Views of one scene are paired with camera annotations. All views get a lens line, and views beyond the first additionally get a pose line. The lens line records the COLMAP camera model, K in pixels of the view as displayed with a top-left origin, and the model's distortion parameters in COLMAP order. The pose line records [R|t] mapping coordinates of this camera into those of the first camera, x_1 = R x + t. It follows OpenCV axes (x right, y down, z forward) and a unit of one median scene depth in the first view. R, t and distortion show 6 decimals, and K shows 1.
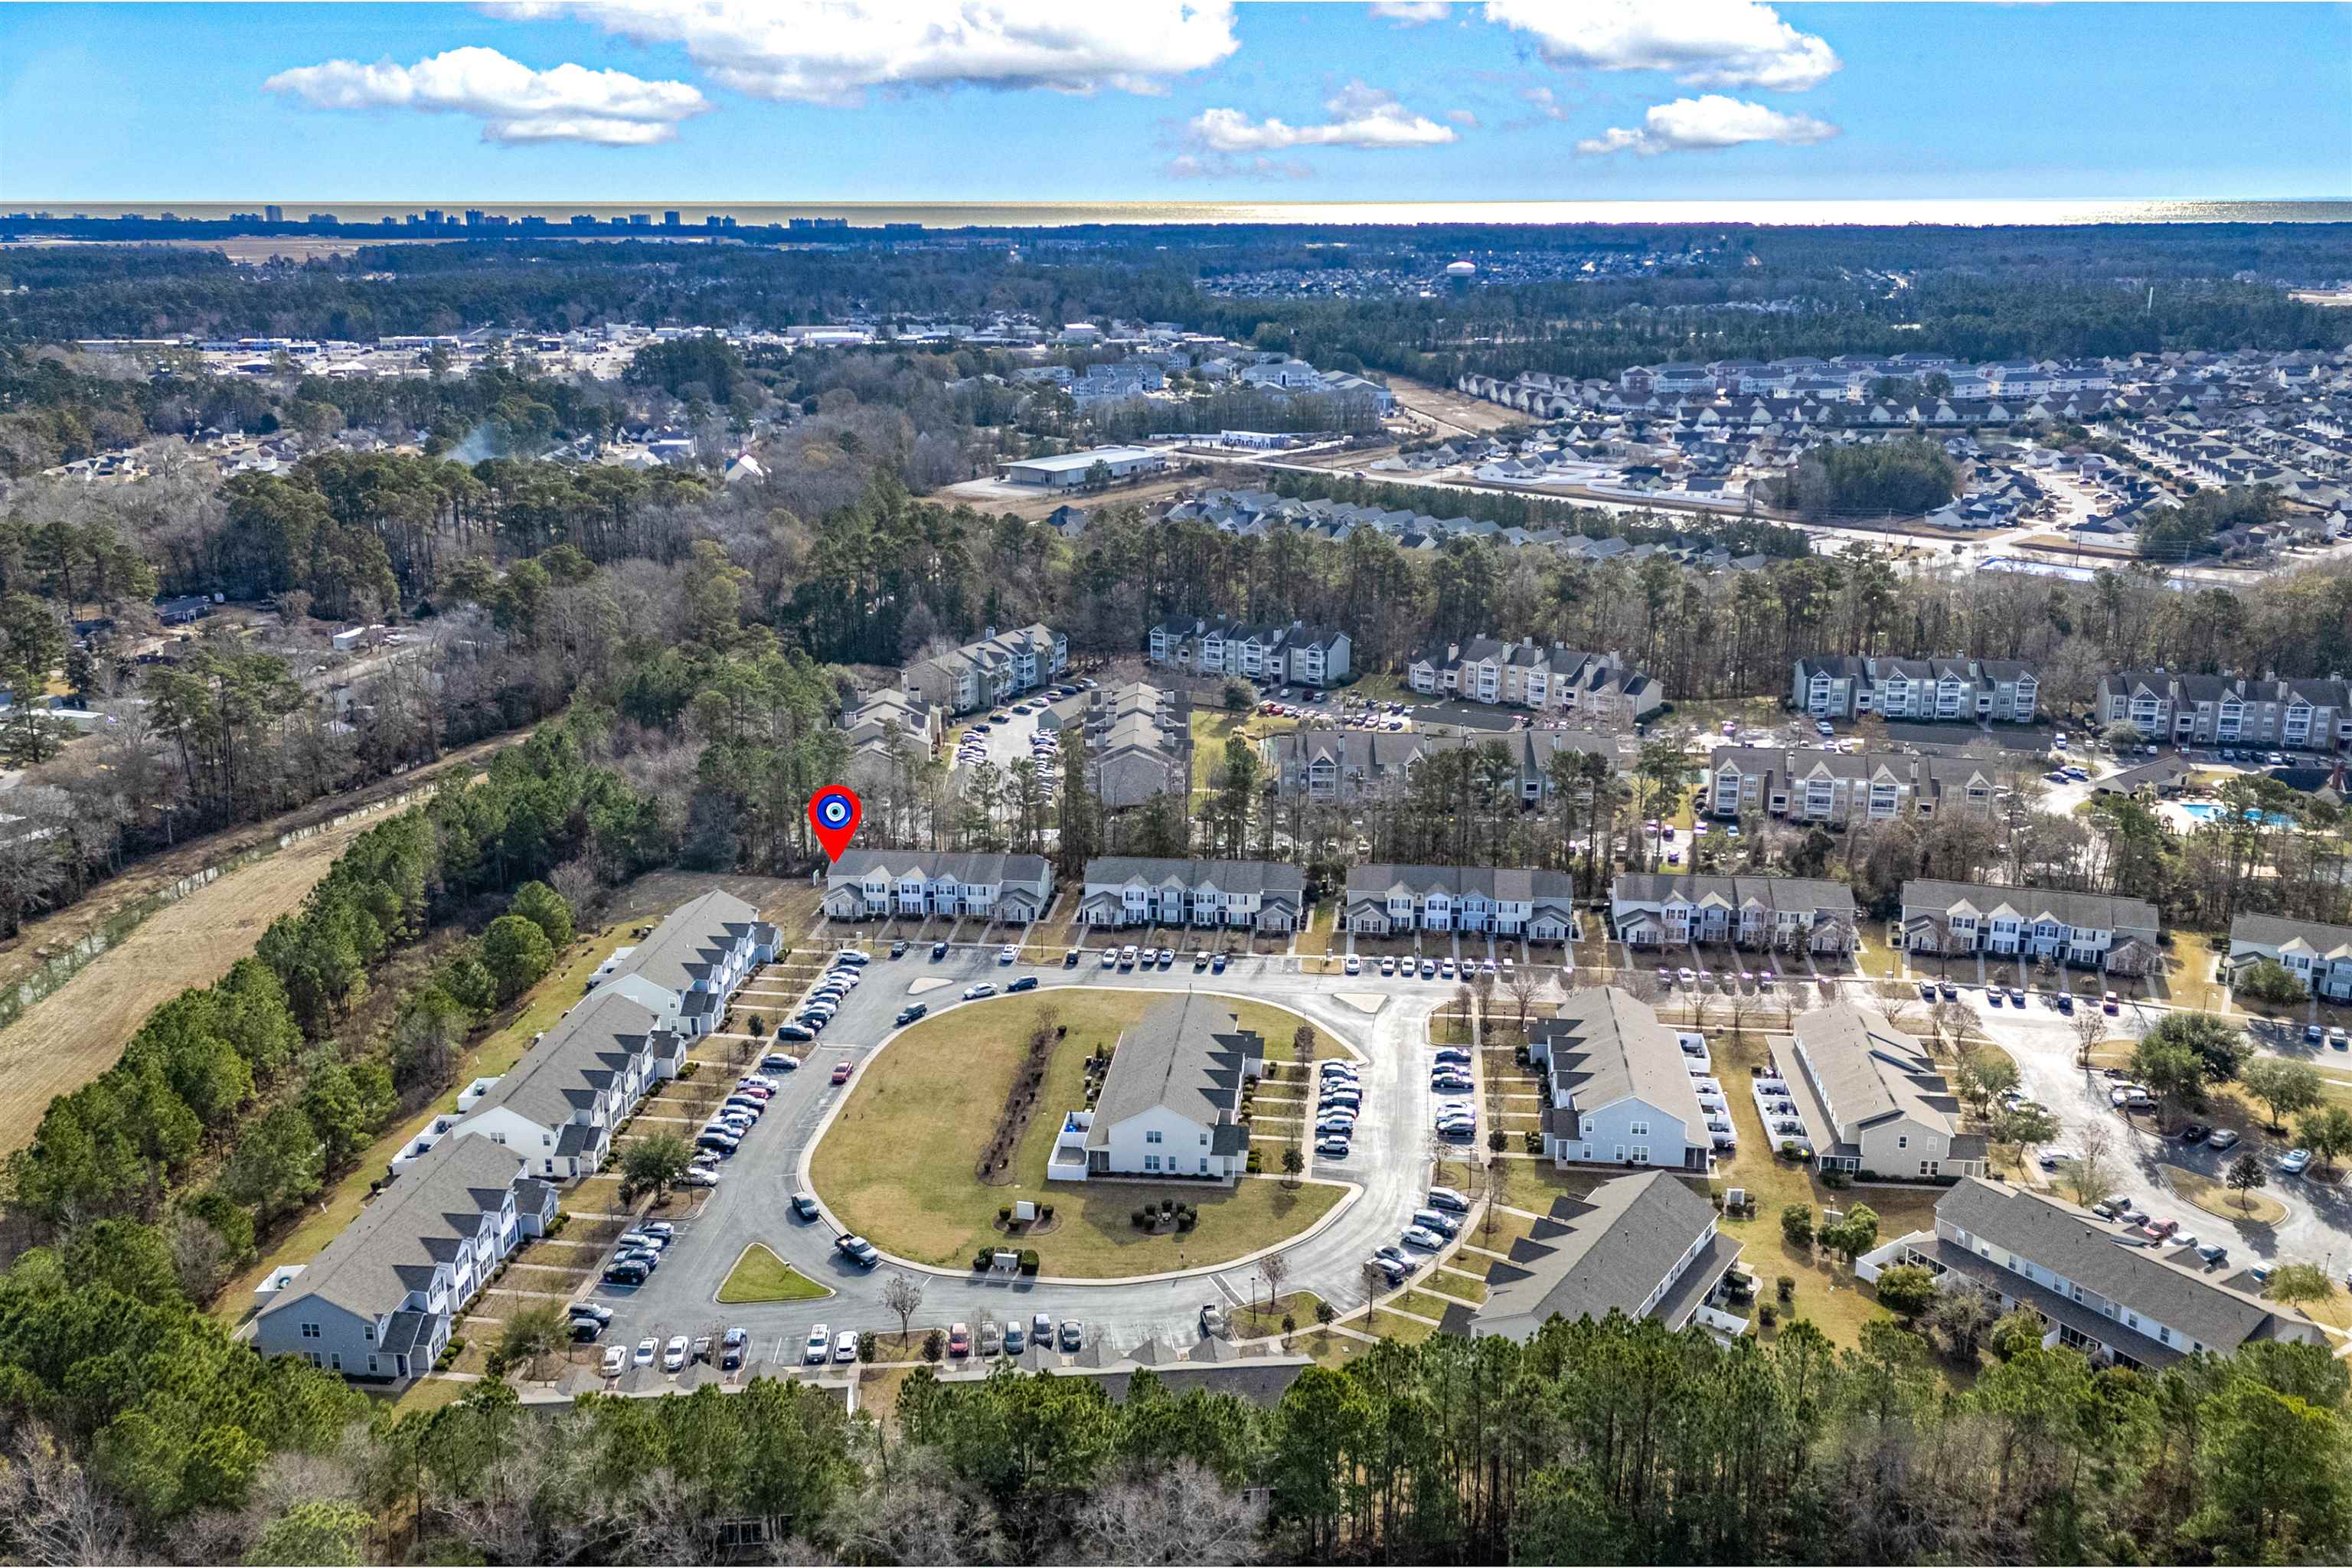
lens RADIAL K [[1994.2, 0, 1176.0], [0, 1994.2, 784.0], [0, 0, 1]] dist [0.002748, 0.000563]
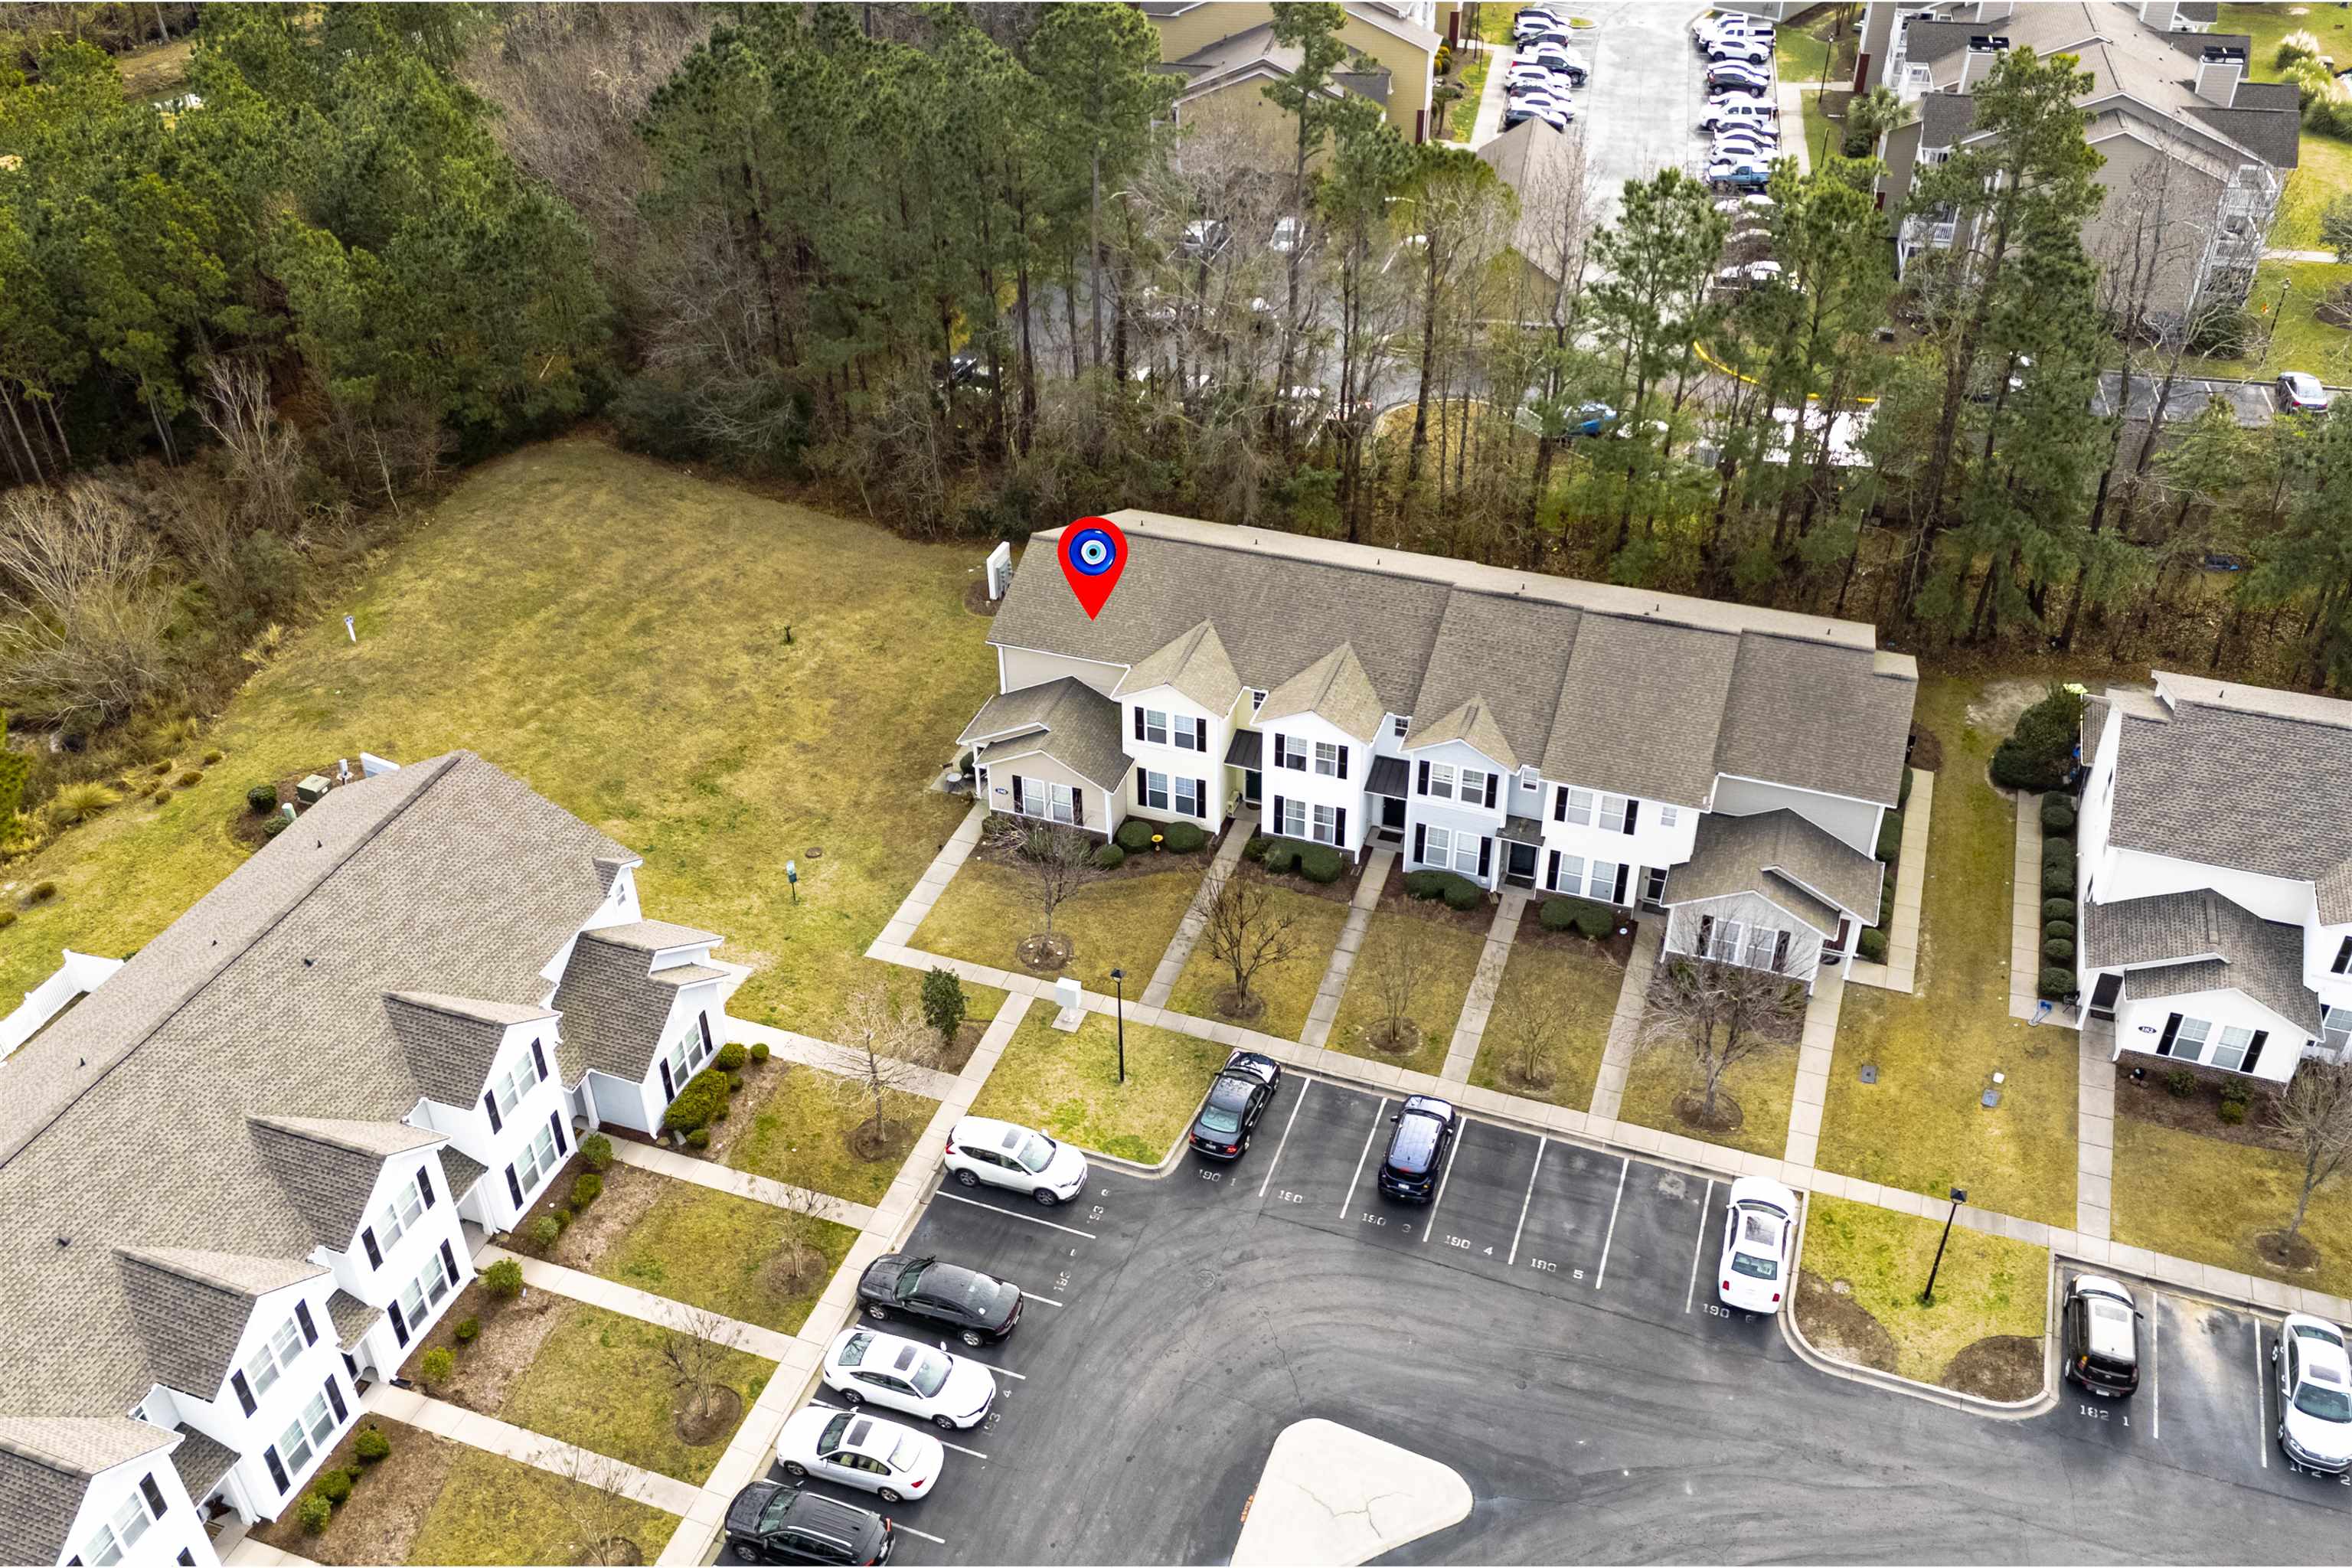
lens RADIAL K [[1994.2, 0, 1176.0], [0, 1994.2, 784.0], [0, 0, 1]] dist [0.002748, 0.000563]
pose [[0.971079, 0.119652, -0.206613, -0.098781], [-0.040023, 0.934697, 0.353186, -0.027882], [0.235380, -0.334703, 0.912453, 0.775003]]
